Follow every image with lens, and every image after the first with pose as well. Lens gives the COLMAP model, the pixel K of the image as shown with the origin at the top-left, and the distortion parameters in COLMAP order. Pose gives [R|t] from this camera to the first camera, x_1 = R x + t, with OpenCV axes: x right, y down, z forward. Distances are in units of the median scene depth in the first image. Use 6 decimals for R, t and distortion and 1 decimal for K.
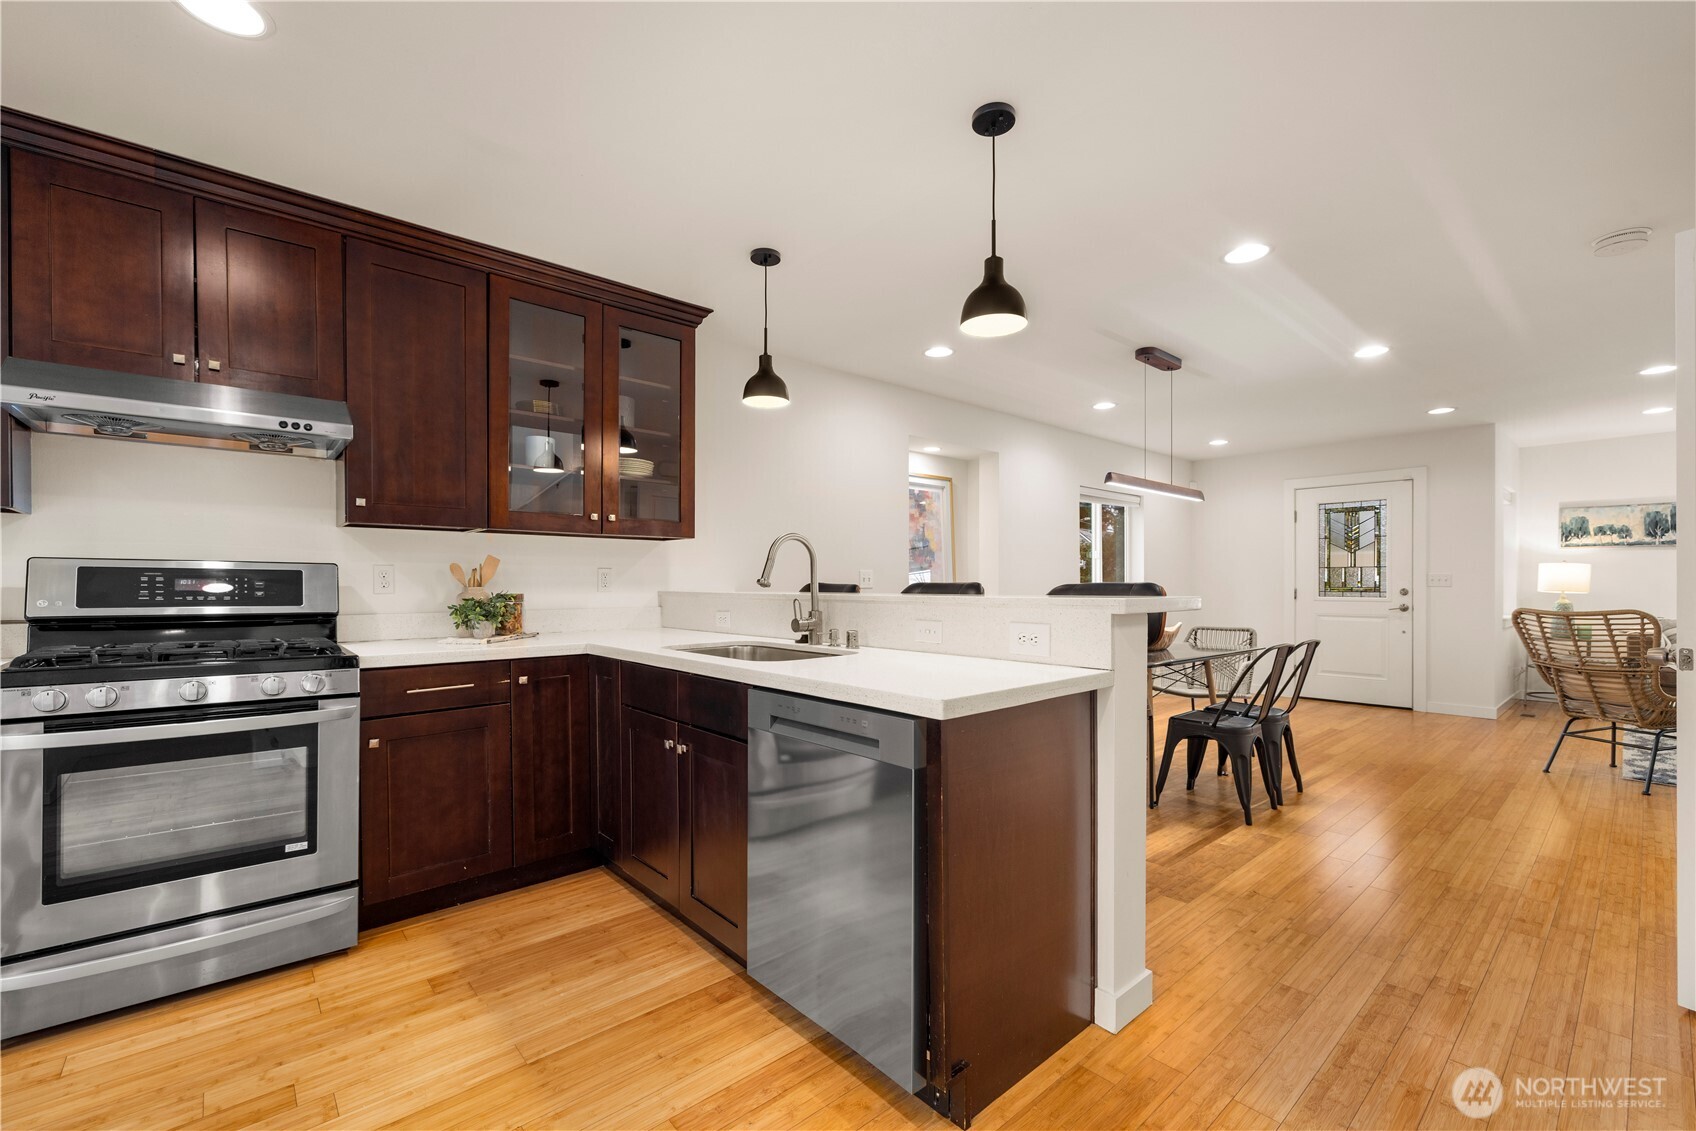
lens RADIAL K [[710.0, 0, 850.2], [0, 710.0, 585.4], [0, 0, 1]] dist [-0.000266, 0.000319]
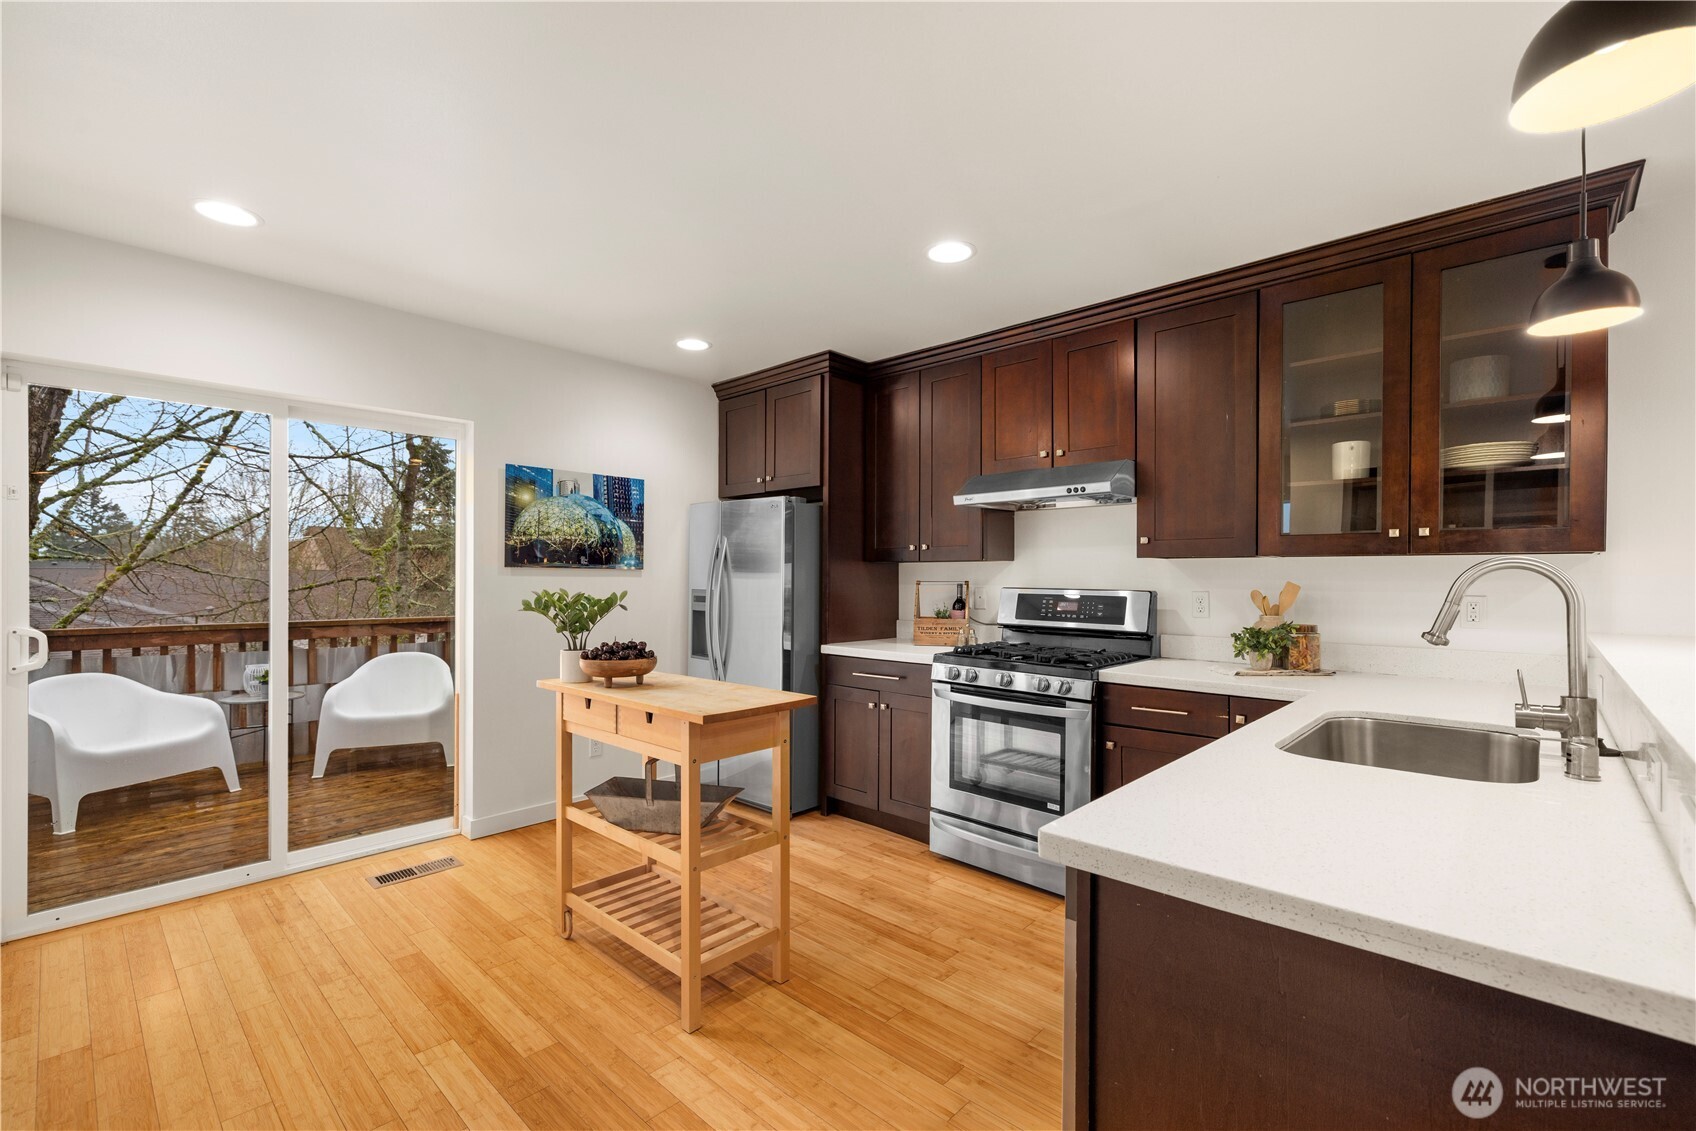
lens RADIAL K [[738.8, 0, 854.4], [0, 738.8, 573.8], [0, 0, 1]] dist [0.003719, 0.000564]
pose [[0.101158, -0.003392, -0.994865, 0.522166], [-0.007827, 0.999961, -0.004206, -0.057950], [0.994840, 0.008212, 0.101128, 0.435876]]
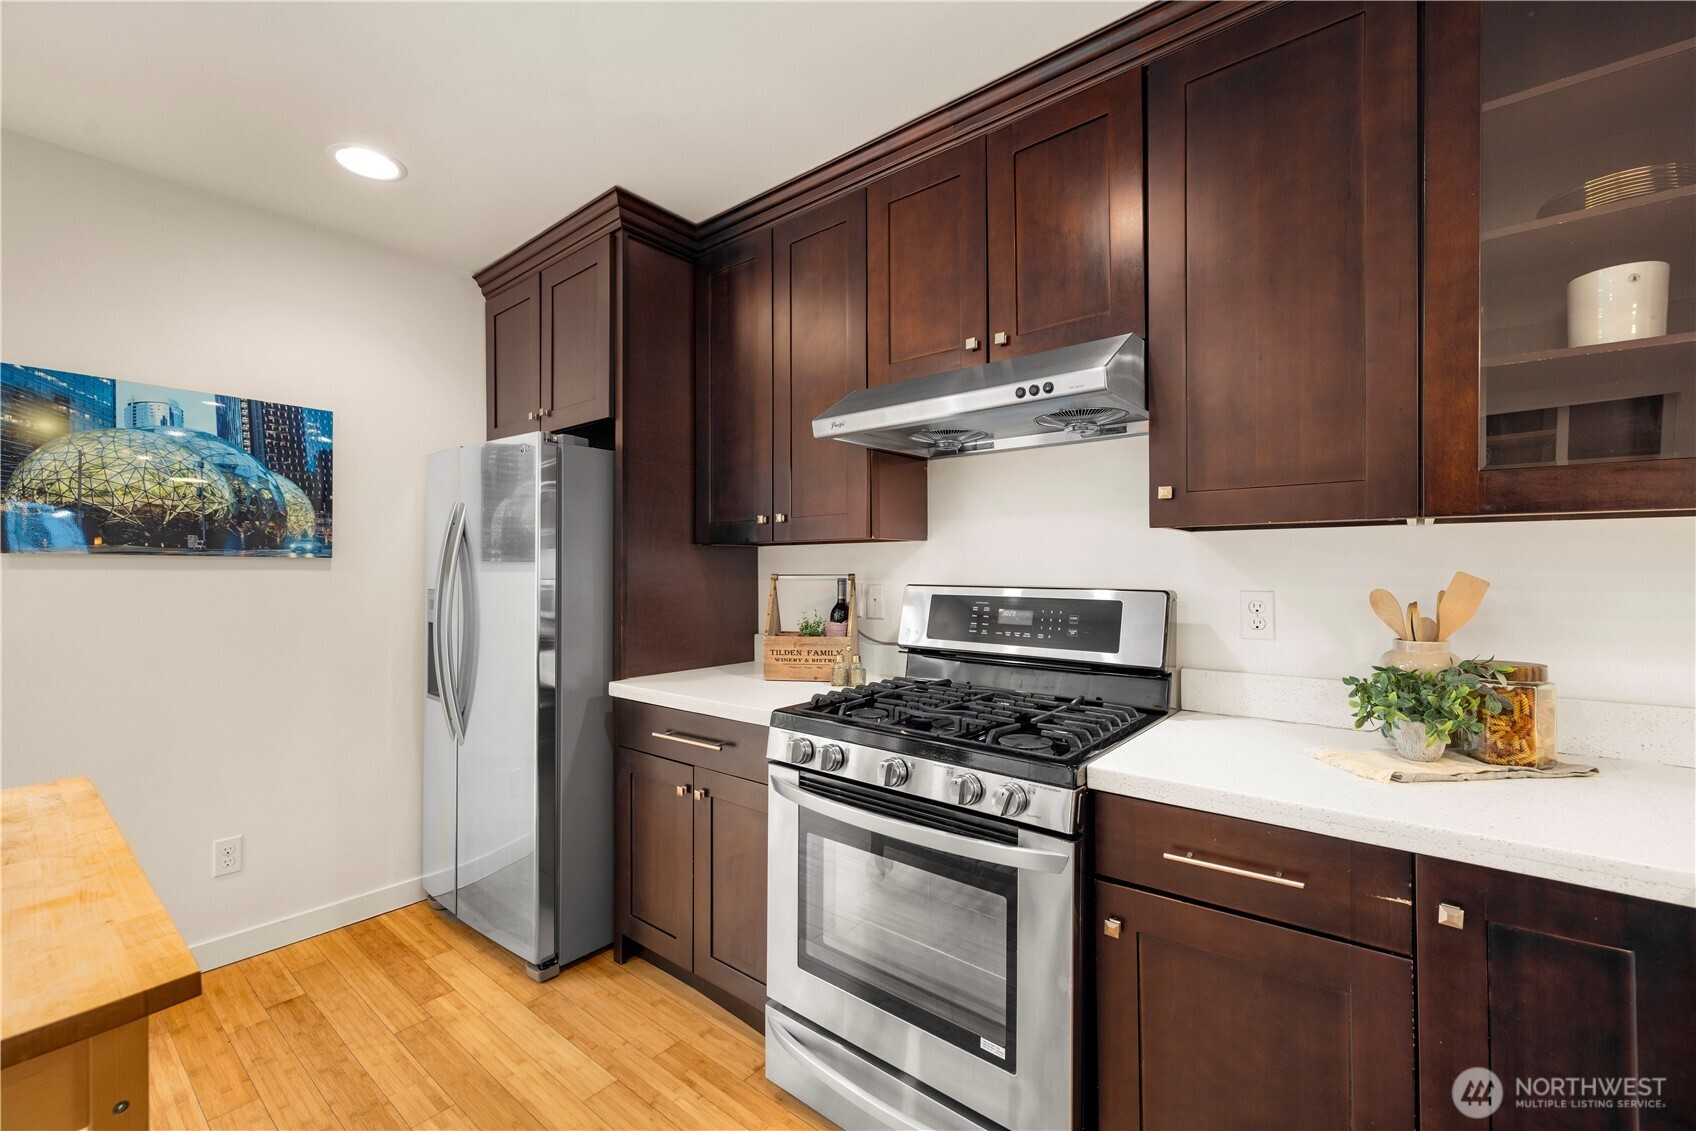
lens RADIAL K [[710.0, 0, 843.1], [0, 710.0, 567.8], [0, 0, 1]] dist [-0.000266, 0.000319]
pose [[0.158085, -0.003046, -0.987421, -0.154101], [-0.002903, 0.999989, -0.003550, -0.055555], [0.987421, 0.003428, 0.158075, 0.694535]]
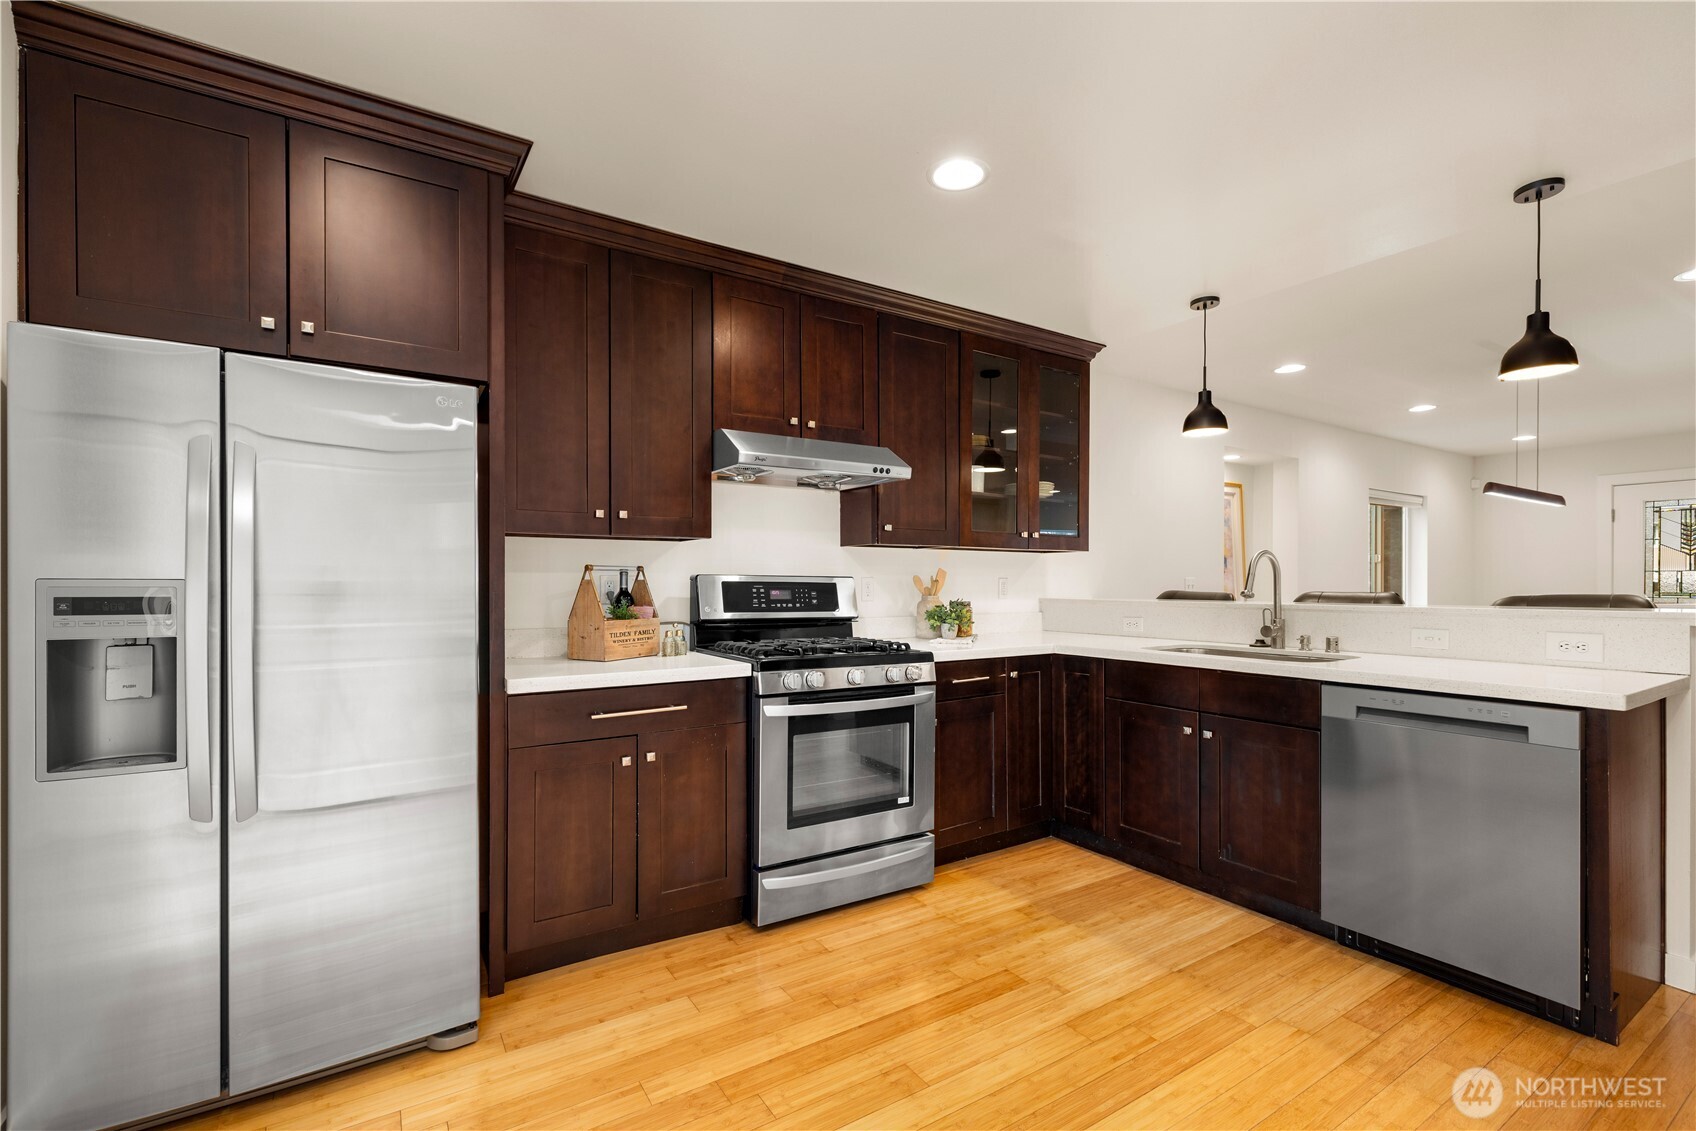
lens RADIAL K [[738.8, 0, 847.5], [0, 738.8, 586.8], [0, 0, 1]] dist [0.003719, 0.000564]
pose [[0.987820, 0.001613, -0.155592, -0.610813], [-0.001283, 0.999997, 0.002218, -0.018678], [0.155595, -0.001991, 0.987819, -0.305549]]
